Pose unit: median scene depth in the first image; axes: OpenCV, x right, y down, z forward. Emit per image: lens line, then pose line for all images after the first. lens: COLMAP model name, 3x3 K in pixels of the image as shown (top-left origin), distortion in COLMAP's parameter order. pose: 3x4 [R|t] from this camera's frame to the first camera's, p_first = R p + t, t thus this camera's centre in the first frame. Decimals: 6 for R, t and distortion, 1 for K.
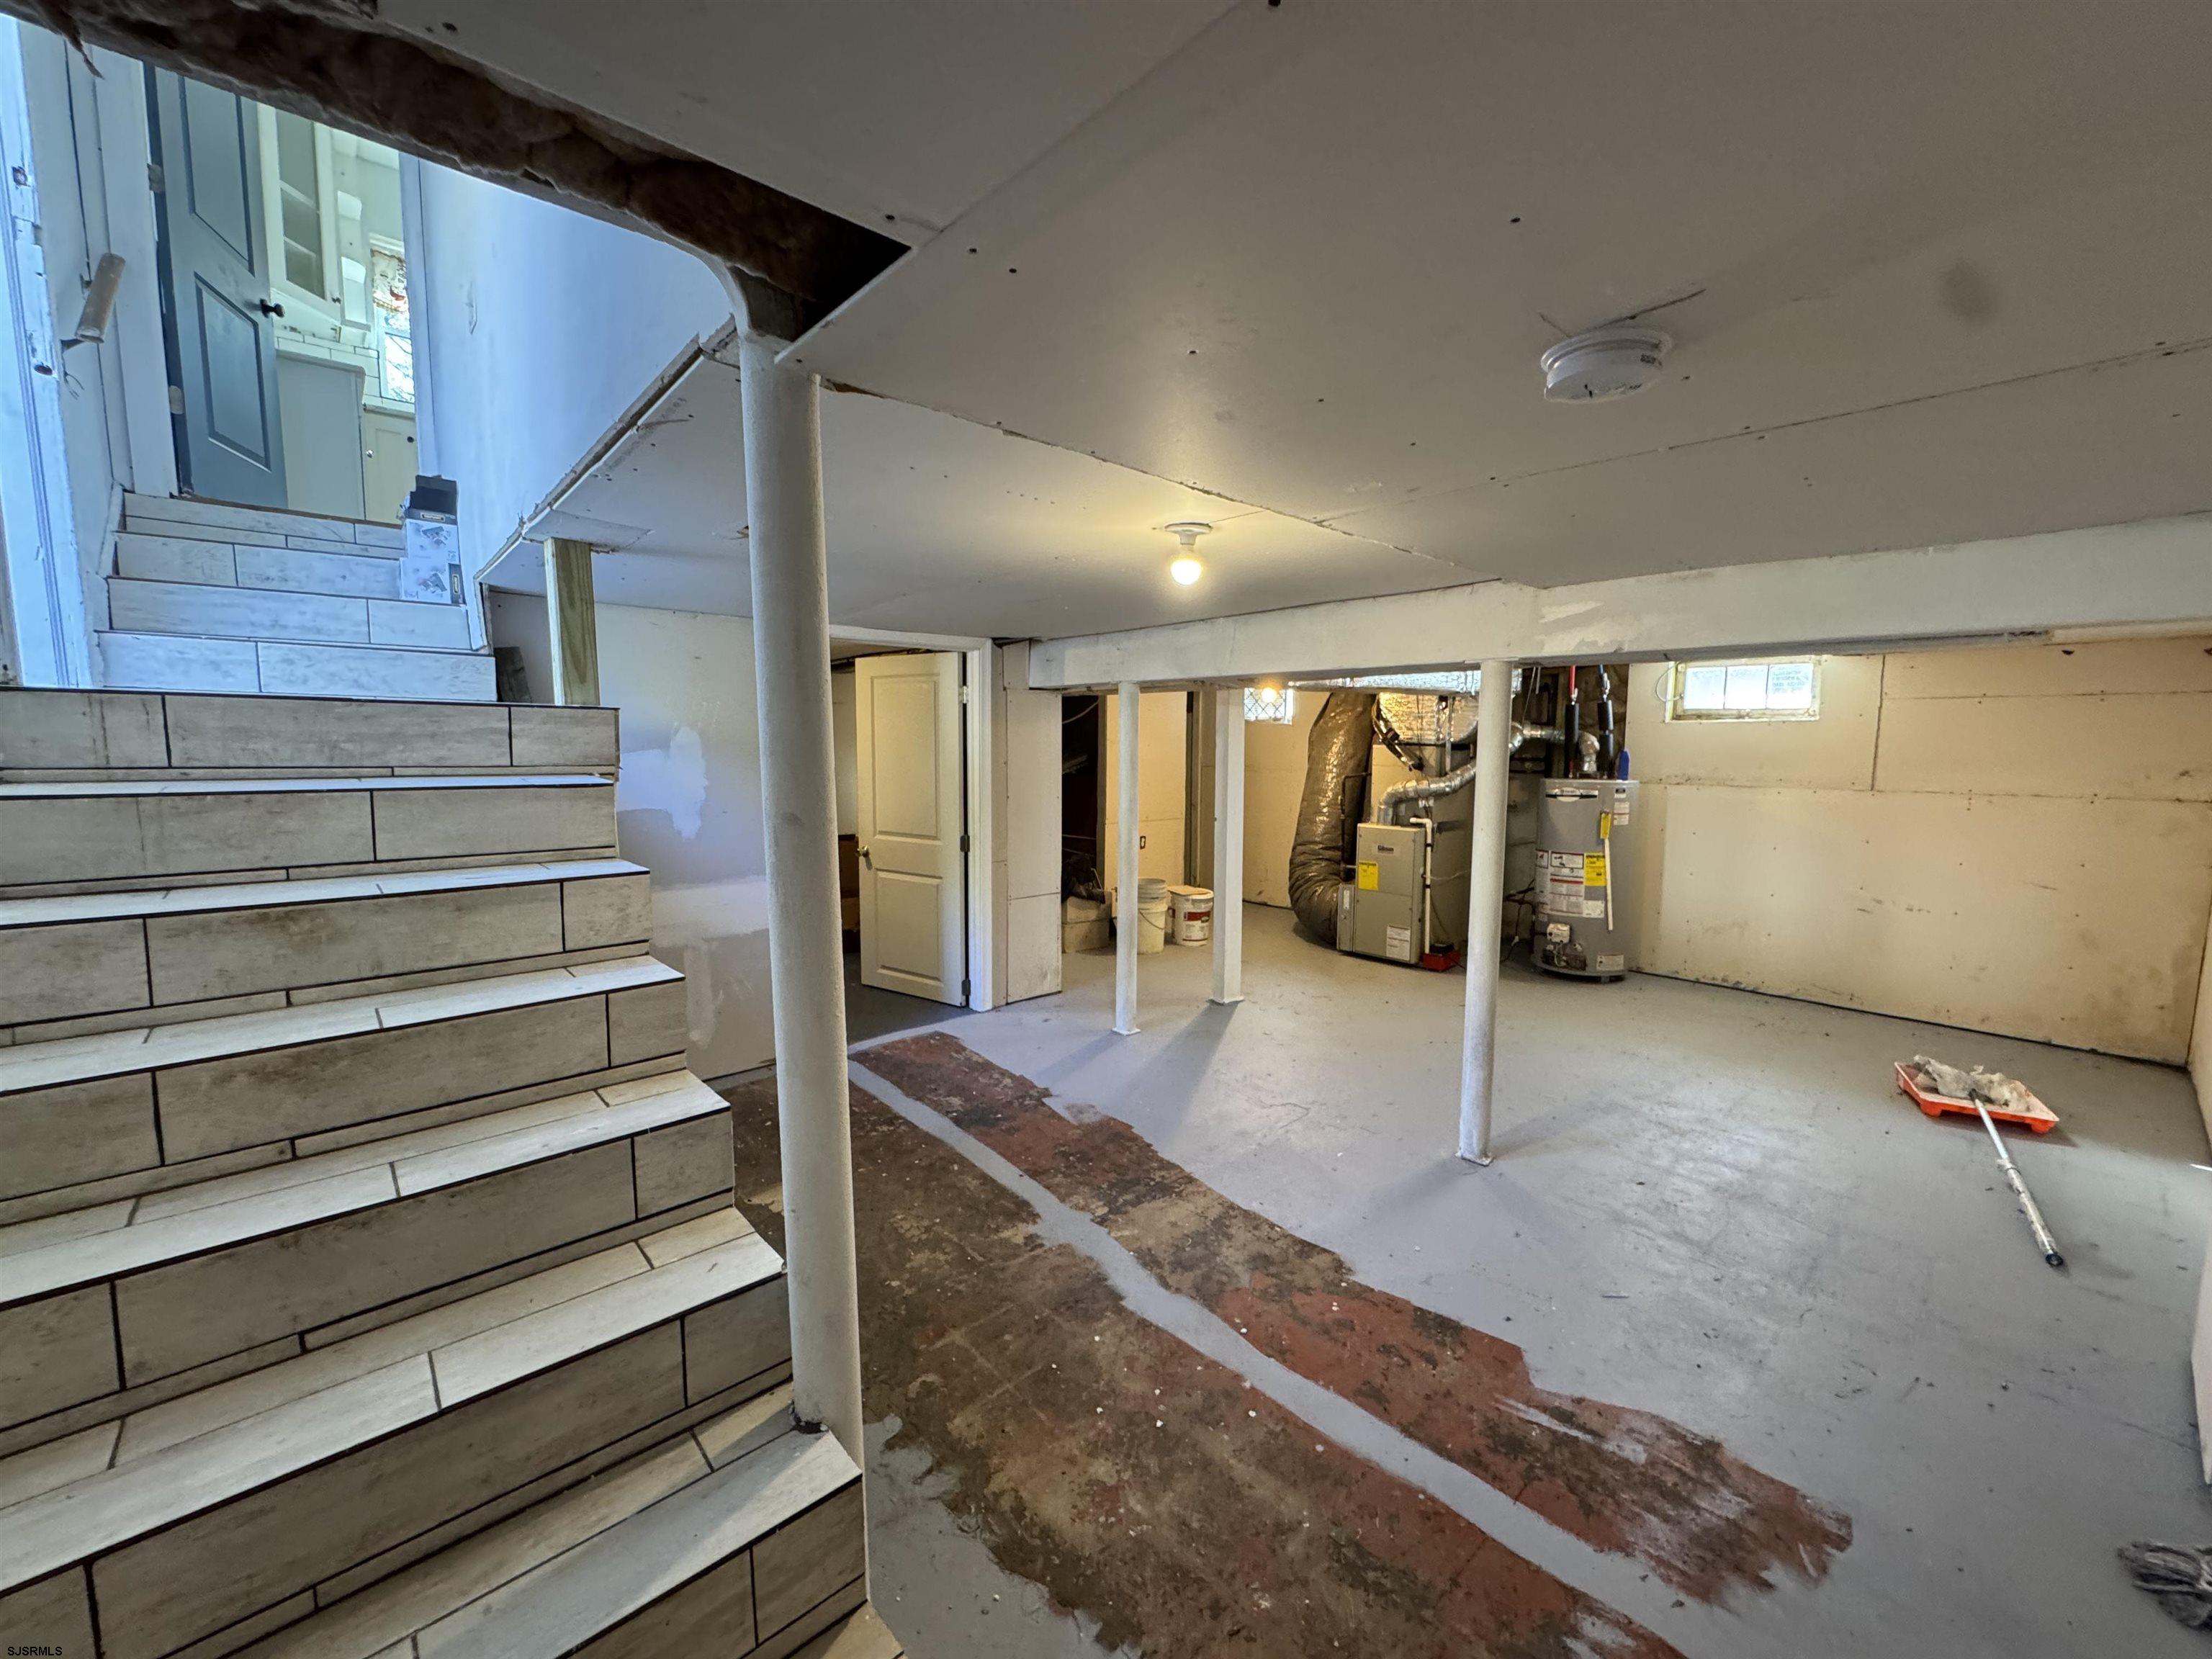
lens RADIAL K [[882.5, 0, 1100.2], [0, 882.5, 824.7], [0, 0, 1]] dist [-0.005233, 0.001109]
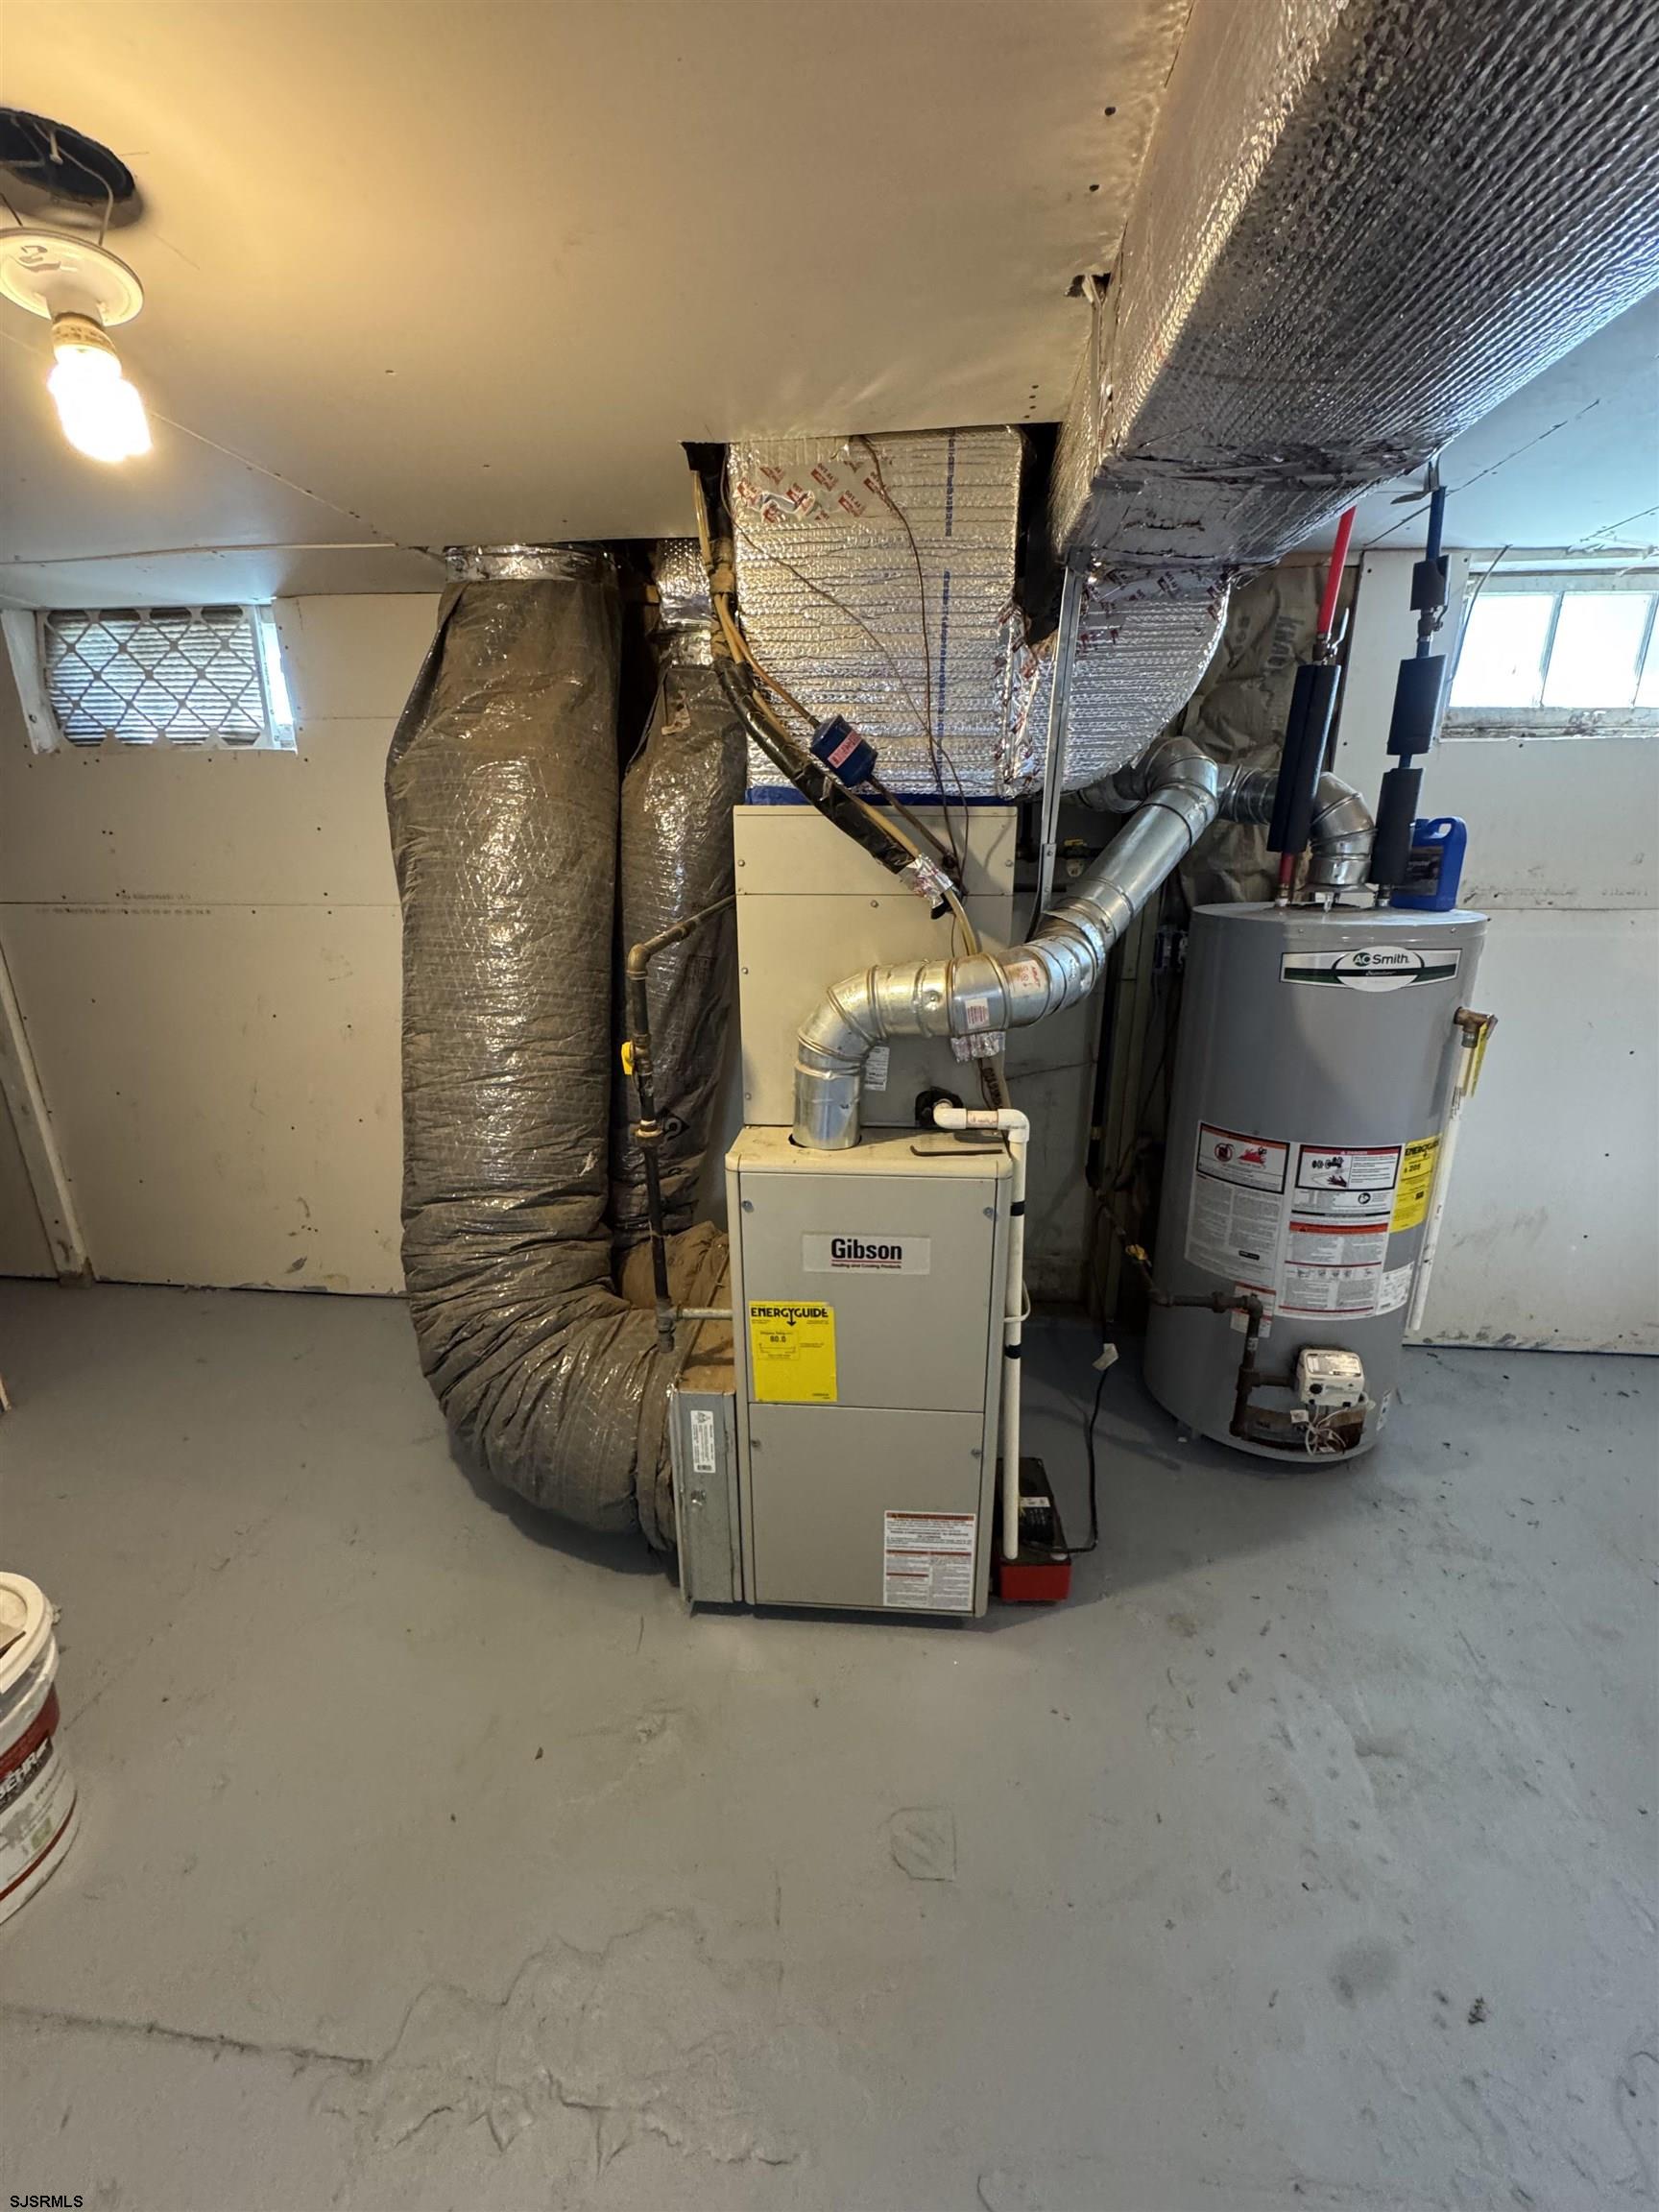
lens RADIAL K [[882.5, 0, 834.6], [0, 882.5, 1105.1], [0, 0, 1]] dist [-0.005233, 0.001109]
pose [[0.731154, -0.209099, 0.649378, 0.167513], [0.075573, 0.970837, 0.227518, -0.066295], [-0.678014, -0.117275, 0.725633, 0.827558]]
